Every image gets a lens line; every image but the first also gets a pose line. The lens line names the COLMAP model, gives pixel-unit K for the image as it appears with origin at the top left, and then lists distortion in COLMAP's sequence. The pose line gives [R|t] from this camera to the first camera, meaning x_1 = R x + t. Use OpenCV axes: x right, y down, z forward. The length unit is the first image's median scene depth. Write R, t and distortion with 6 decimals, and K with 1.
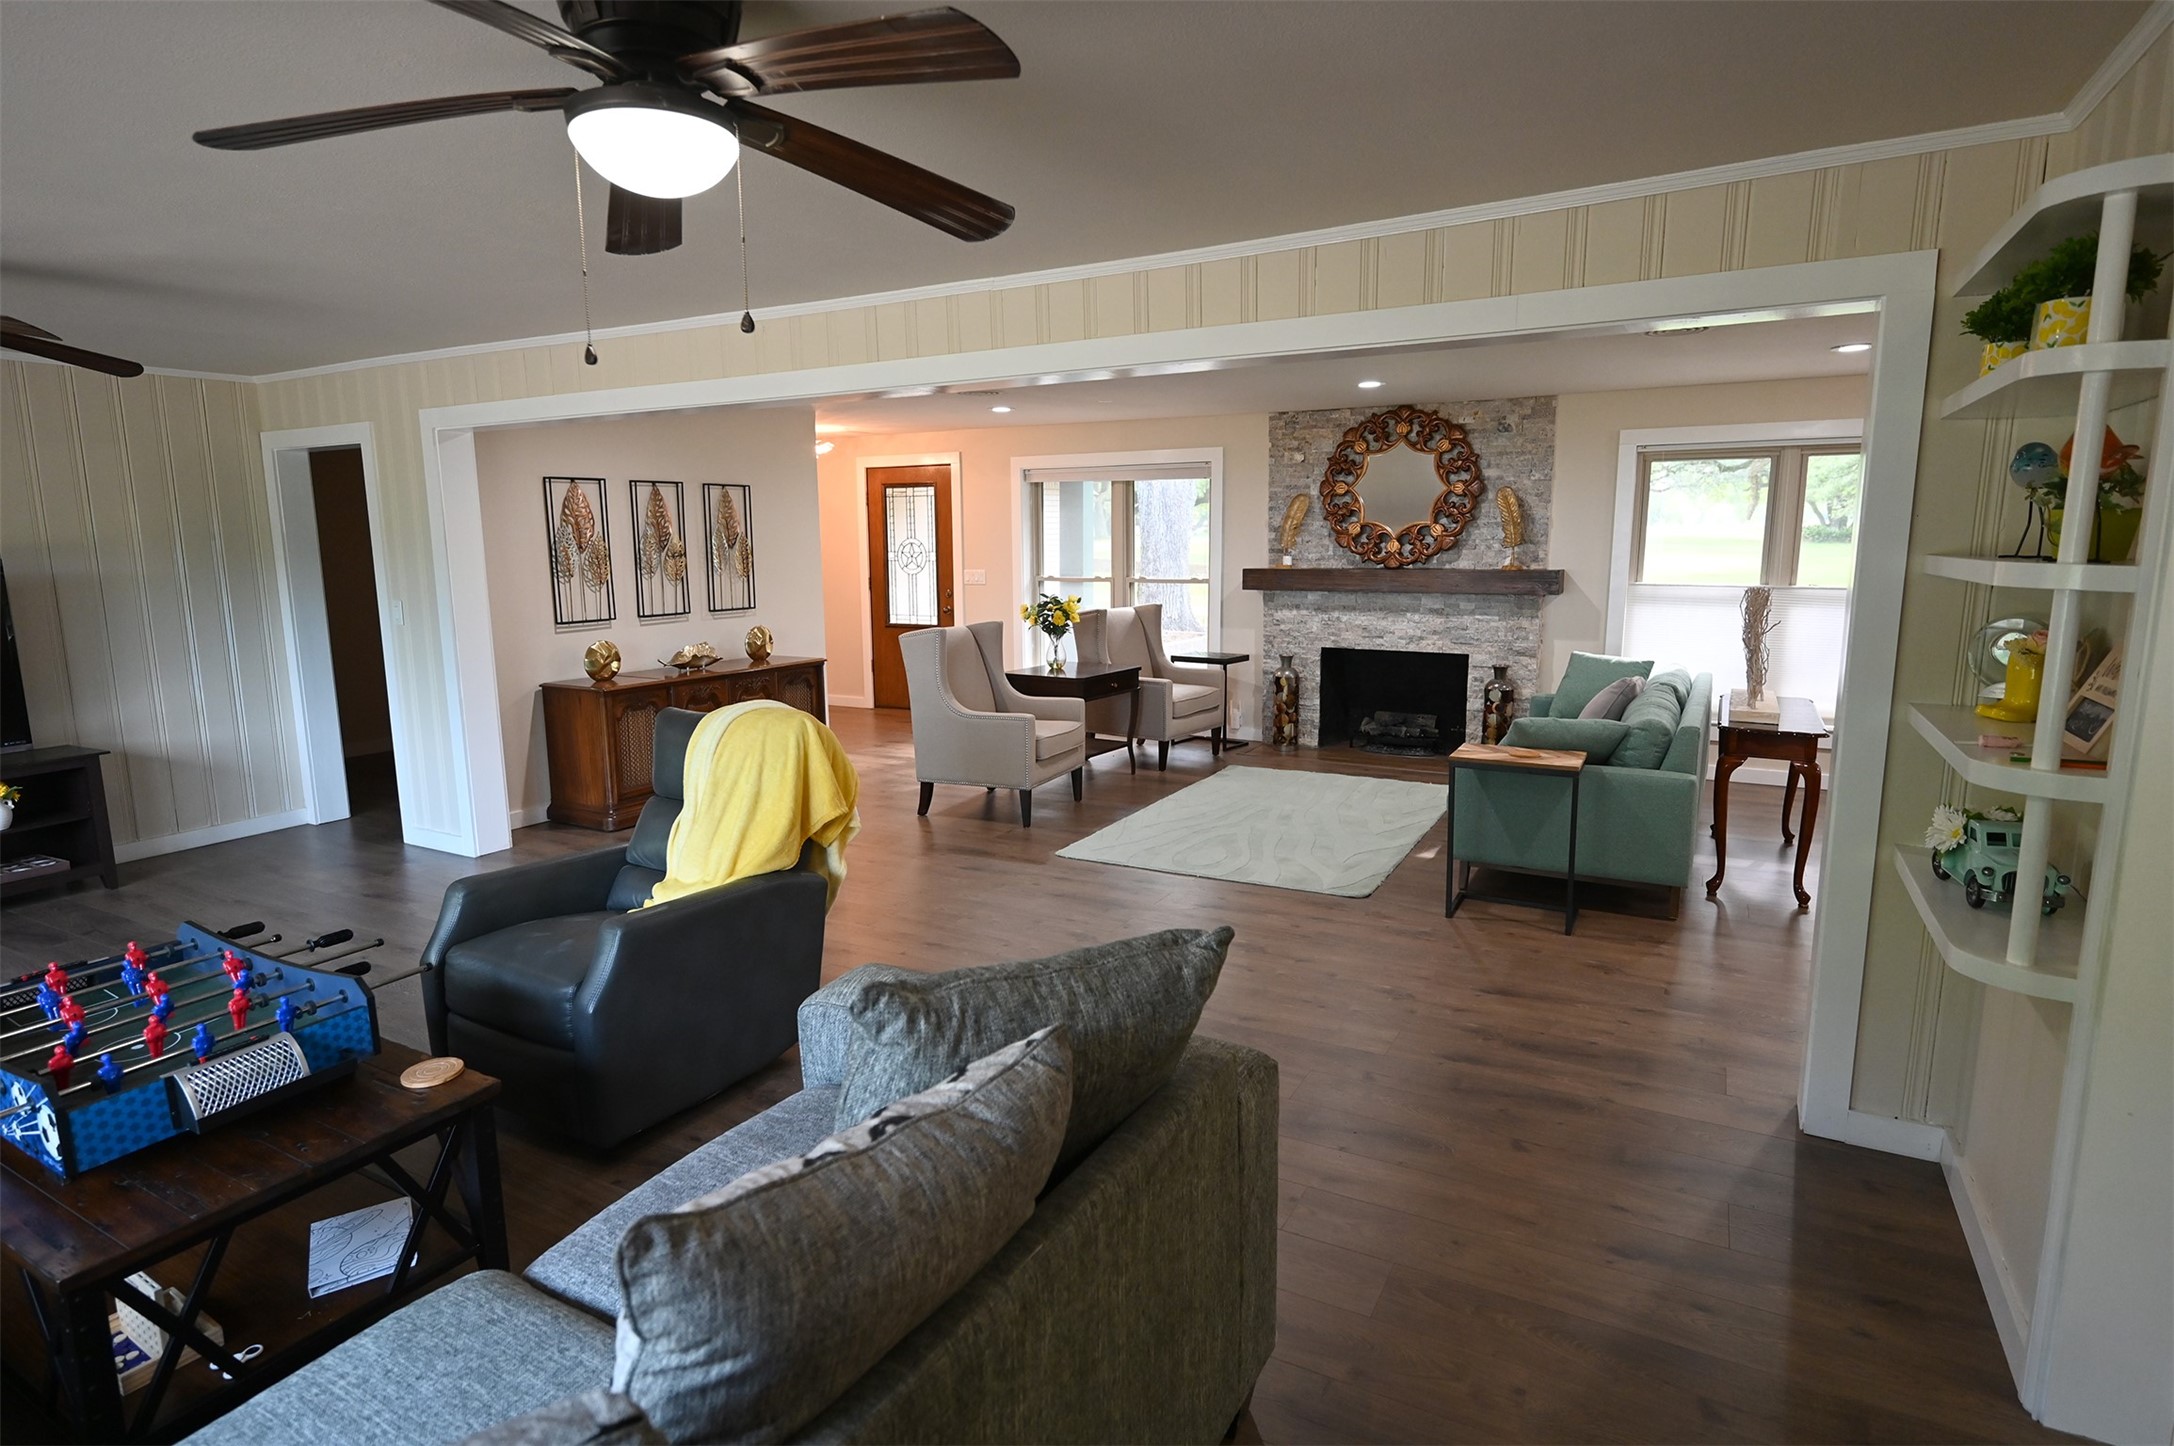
lens RADIAL K [[1137.7, 0, 1086.5], [0, 1137.7, 719.6], [0, 0, 1]] dist [0.000028, -0.000027]
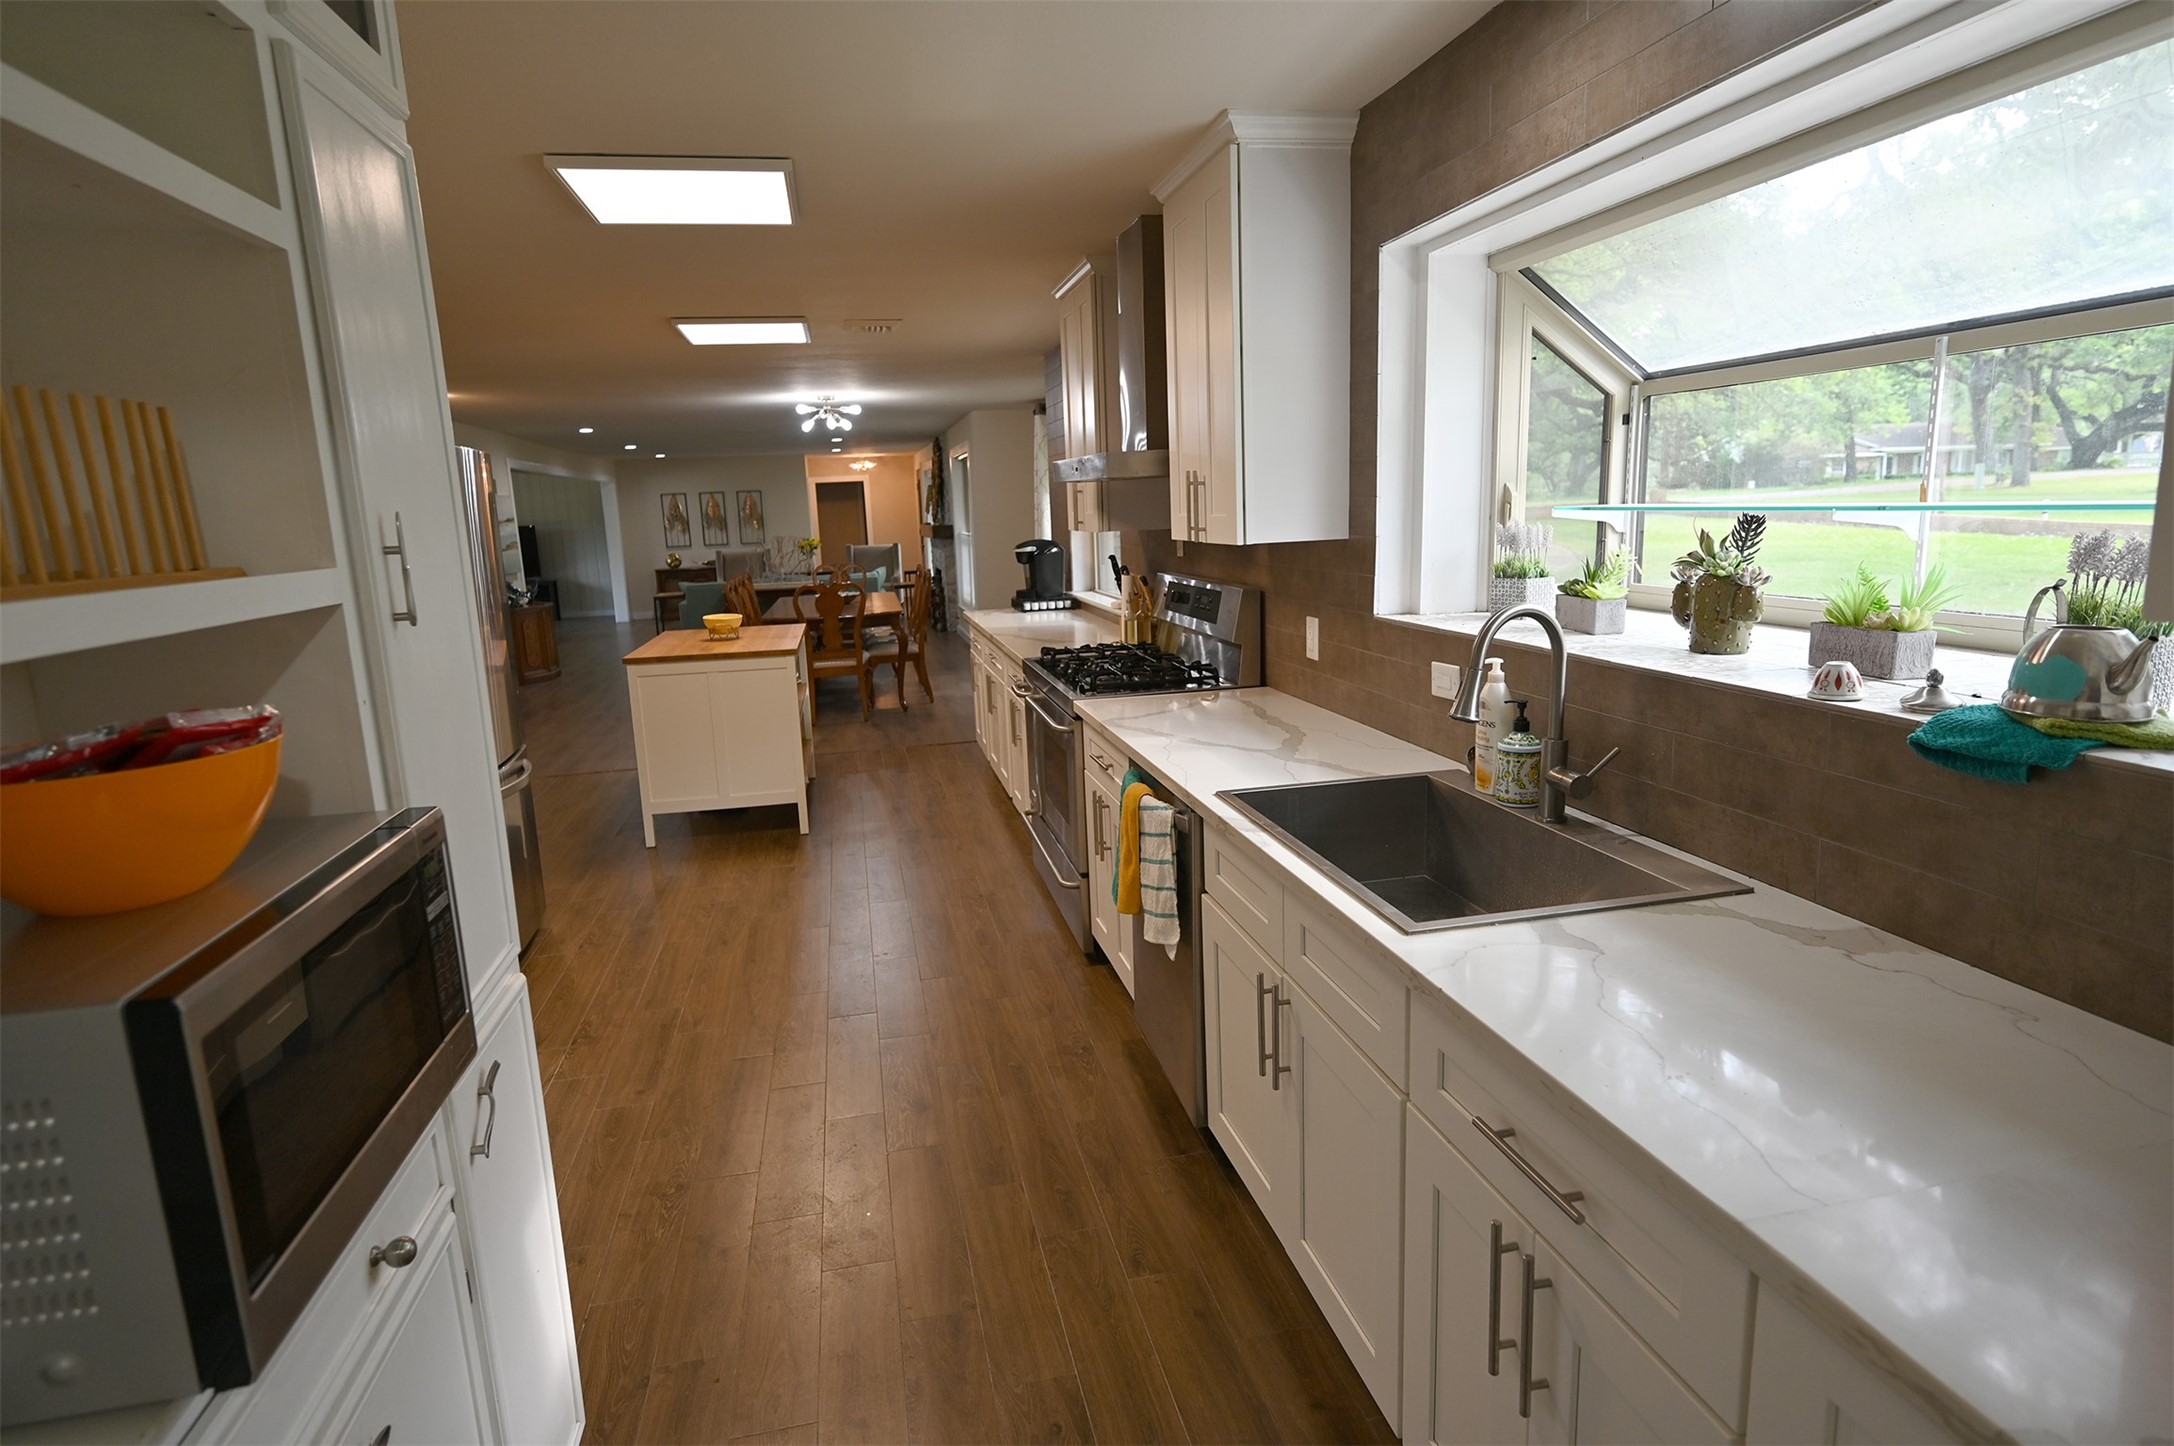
lens RADIAL K [[1137.7, 0, 1088.3], [0, 1137.7, 727.8], [0, 0, 1]] dist [0.000028, -0.000027]
pose [[0.655153, 0.120542, -0.745818, 2.301736], [-0.088994, 0.992630, 0.082257, 0.034739], [0.750236, 0.012482, 0.661052, -0.075301]]
